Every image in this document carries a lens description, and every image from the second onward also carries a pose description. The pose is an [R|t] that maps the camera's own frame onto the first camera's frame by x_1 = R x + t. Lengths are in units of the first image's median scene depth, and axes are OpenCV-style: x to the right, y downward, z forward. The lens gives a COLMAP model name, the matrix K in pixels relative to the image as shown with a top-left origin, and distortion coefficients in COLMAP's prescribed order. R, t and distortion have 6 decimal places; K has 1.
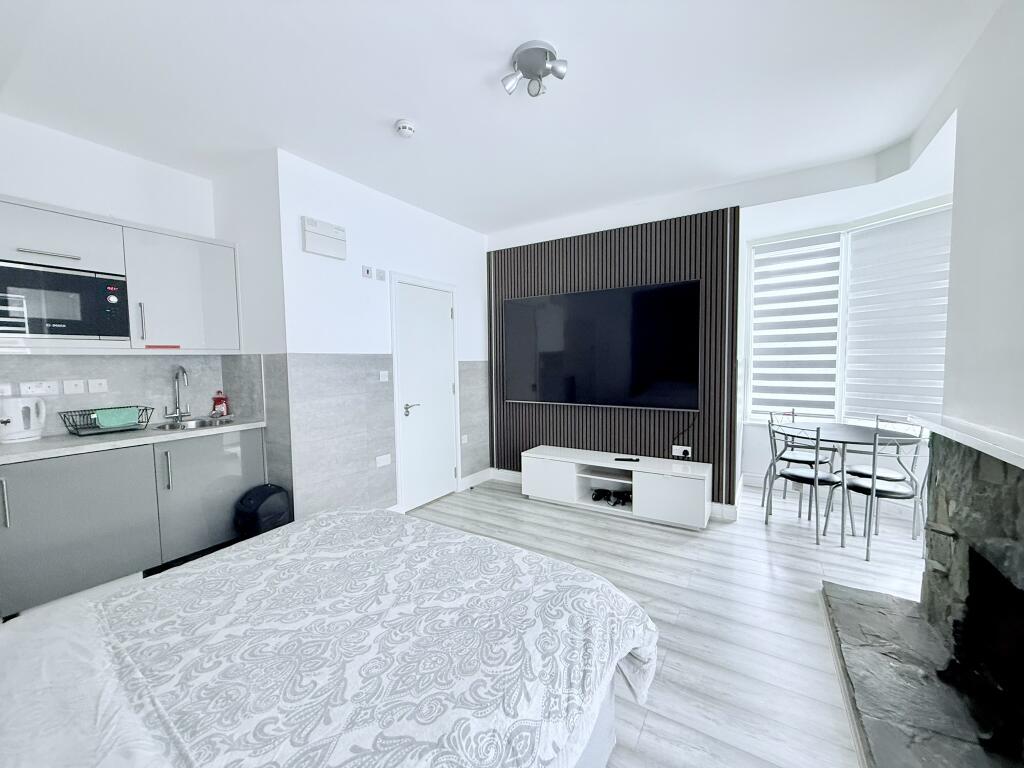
lens RADIAL K [[411.0, 0, 513.0], [0, 411.0, 382.7], [0, 0, 1]] dist [-0.002504, 0.001161]
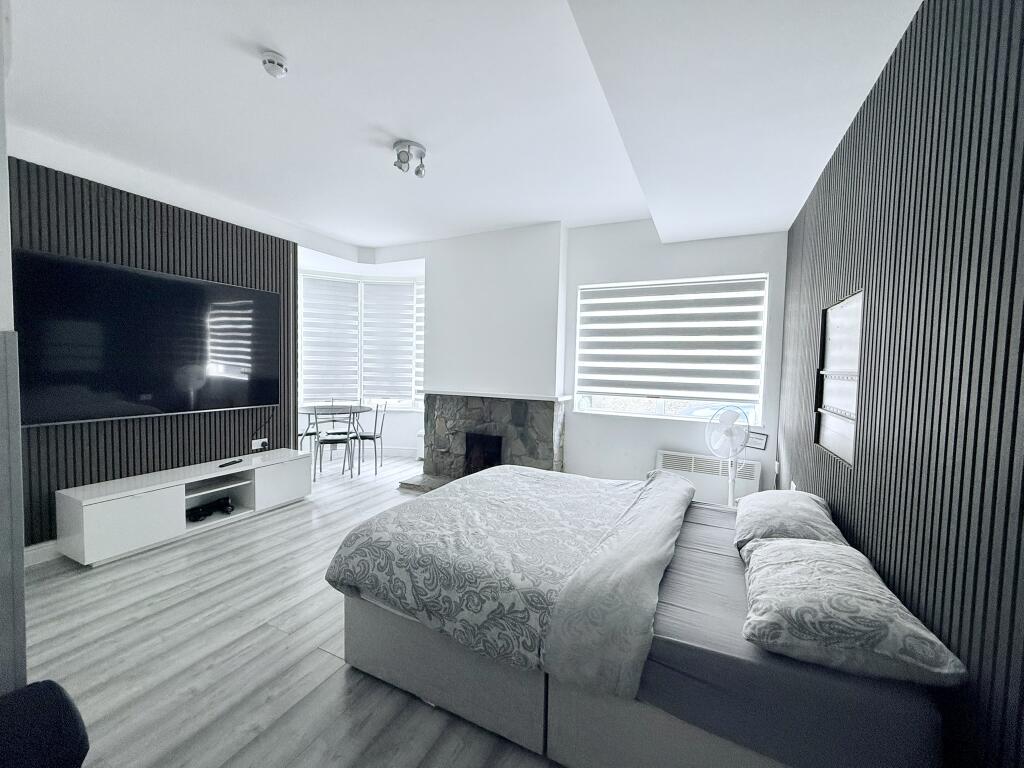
lens RADIAL K [[411.0, 0, 505.1], [0, 411.0, 384.7], [0, 0, 1]] dist [-0.002504, 0.001161]
pose [[-0.094831, -0.041572, 0.994625, -0.744496], [0.034488, 0.998391, 0.045017, -0.018552], [-0.994896, 0.038571, -0.093244, 0.443944]]
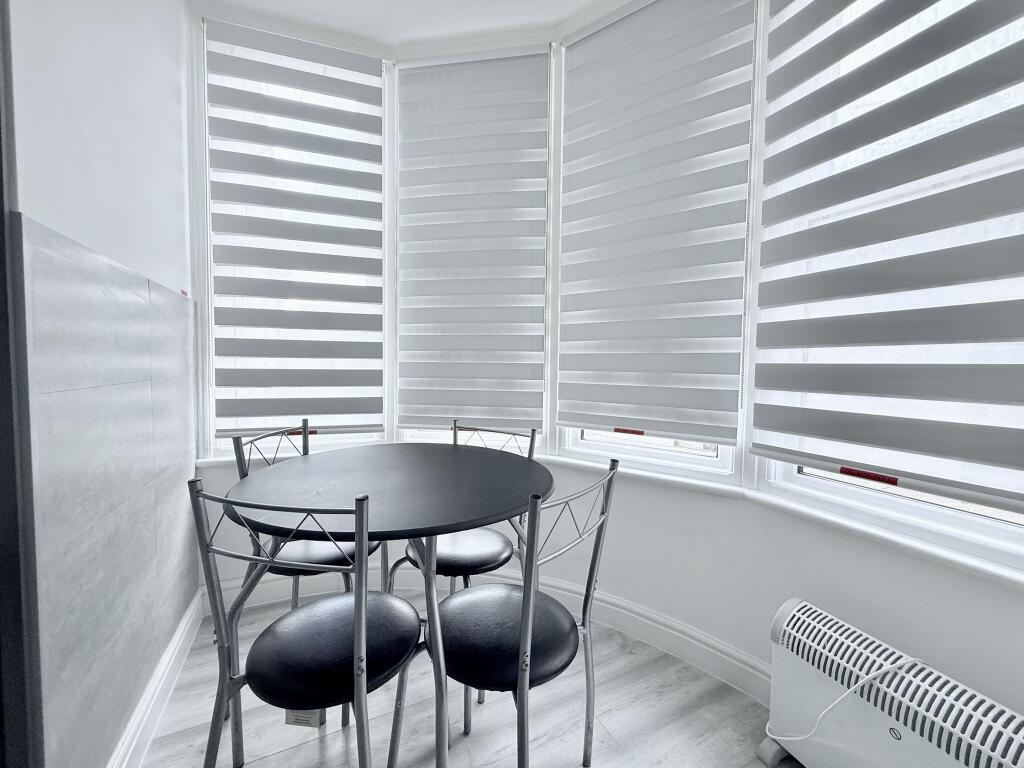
lens RADIAL K [[411.0, 0, 508.6], [0, 411.0, 387.4], [0, 0, 1]] dist [-0.002504, 0.001161]
pose [[0.534334, -0.020779, 0.845018, 0.469274], [0.029407, 0.999550, 0.005984, 0.037099], [-0.844762, 0.021652, 0.534705, 0.636559]]
